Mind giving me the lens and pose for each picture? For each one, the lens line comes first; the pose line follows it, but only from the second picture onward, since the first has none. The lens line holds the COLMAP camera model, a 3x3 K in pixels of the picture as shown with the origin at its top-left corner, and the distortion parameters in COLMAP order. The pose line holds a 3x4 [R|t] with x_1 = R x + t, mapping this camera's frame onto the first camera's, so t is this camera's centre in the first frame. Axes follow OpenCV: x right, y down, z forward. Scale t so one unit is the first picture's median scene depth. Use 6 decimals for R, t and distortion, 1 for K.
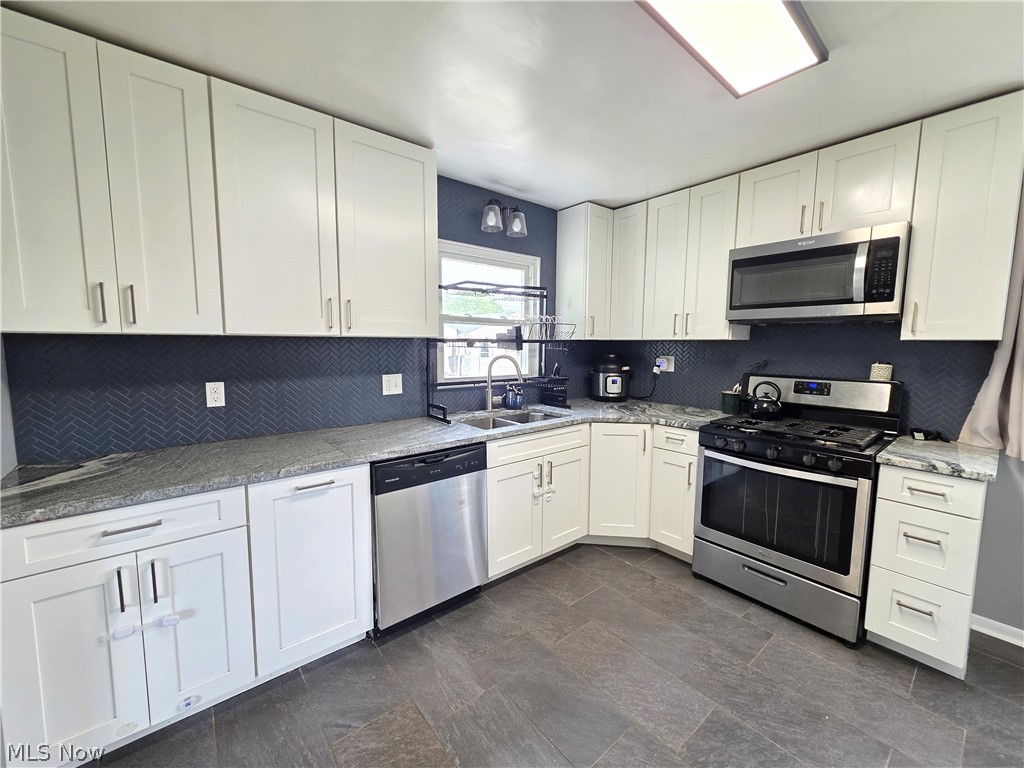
lens RADIAL K [[408.4, 0, 505.1], [0, 408.4, 385.4], [0, 0, 1]] dist [0.002804, 0.000274]
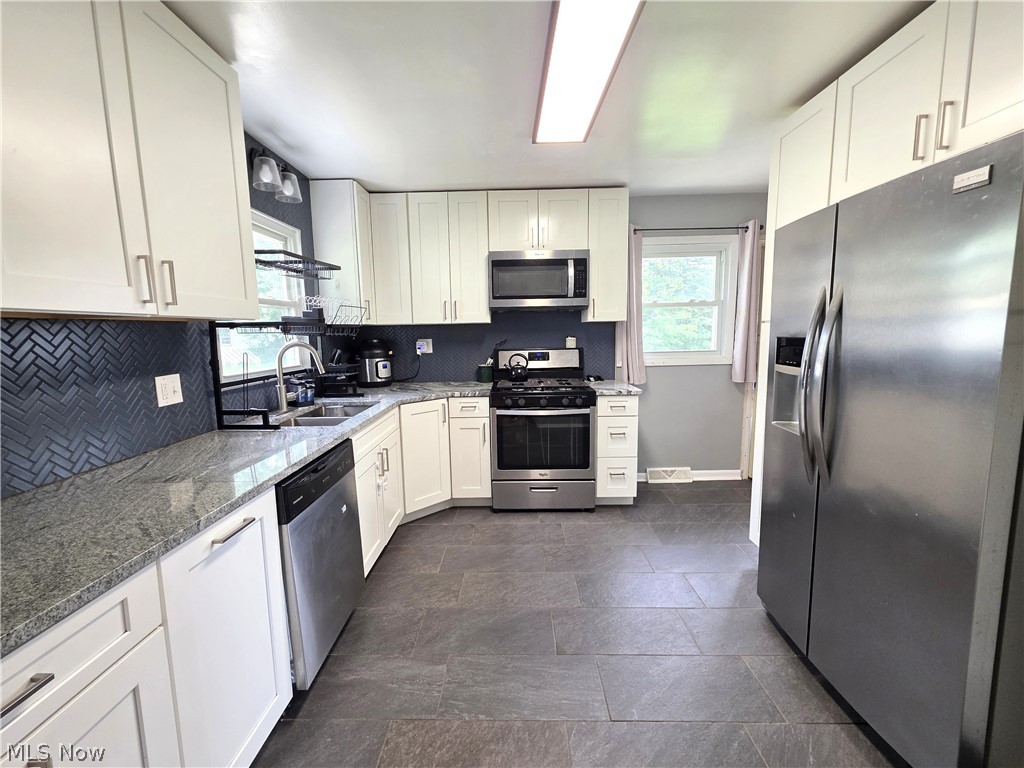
lens RADIAL K [[424.4, 0, 506.3], [0, 424.4, 386.5], [0, 0, 1]] dist [0.001922, 0.000250]
pose [[0.643272, -0.116190, 0.756770, -0.453982], [0.099293, 0.992731, 0.068017, -0.000524], [-0.759172, 0.031389, 0.650133, 0.116926]]
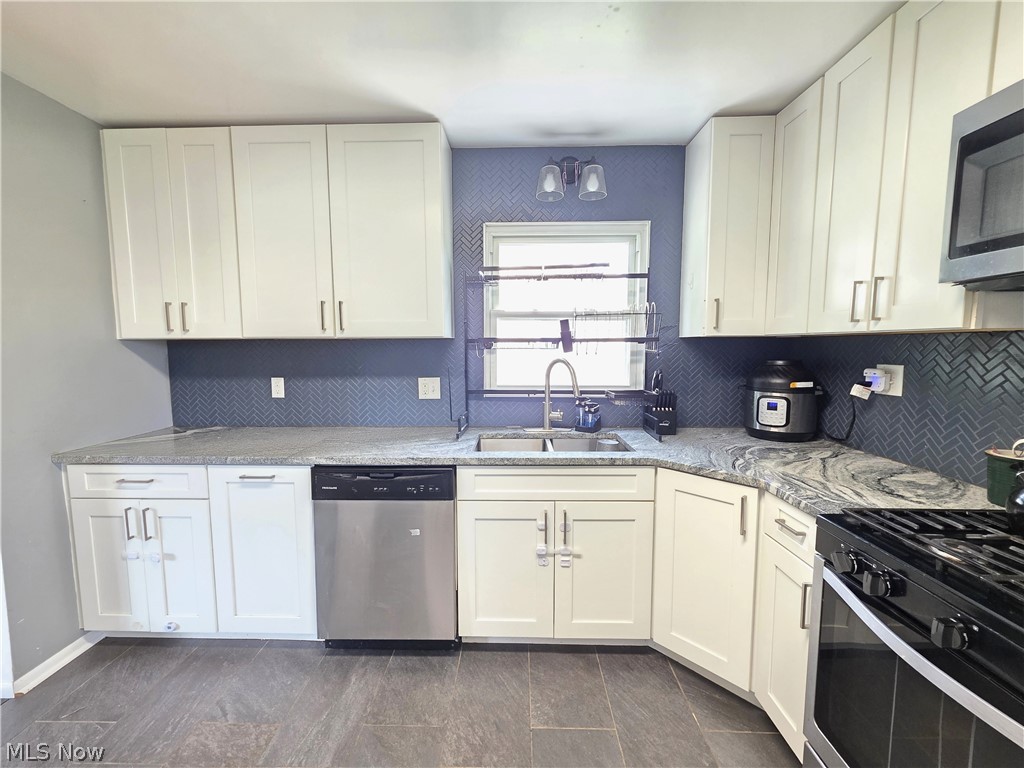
lens RADIAL K [[424.4, 0, 506.3], [0, 424.4, 386.5], [0, 0, 1]] dist [0.001922, 0.000250]
pose [[0.763499, 0.054796, -0.643480, 0.490470], [-0.059292, 0.998133, 0.014646, -0.031785], [0.643082, 0.026971, 0.765322, 0.372990]]
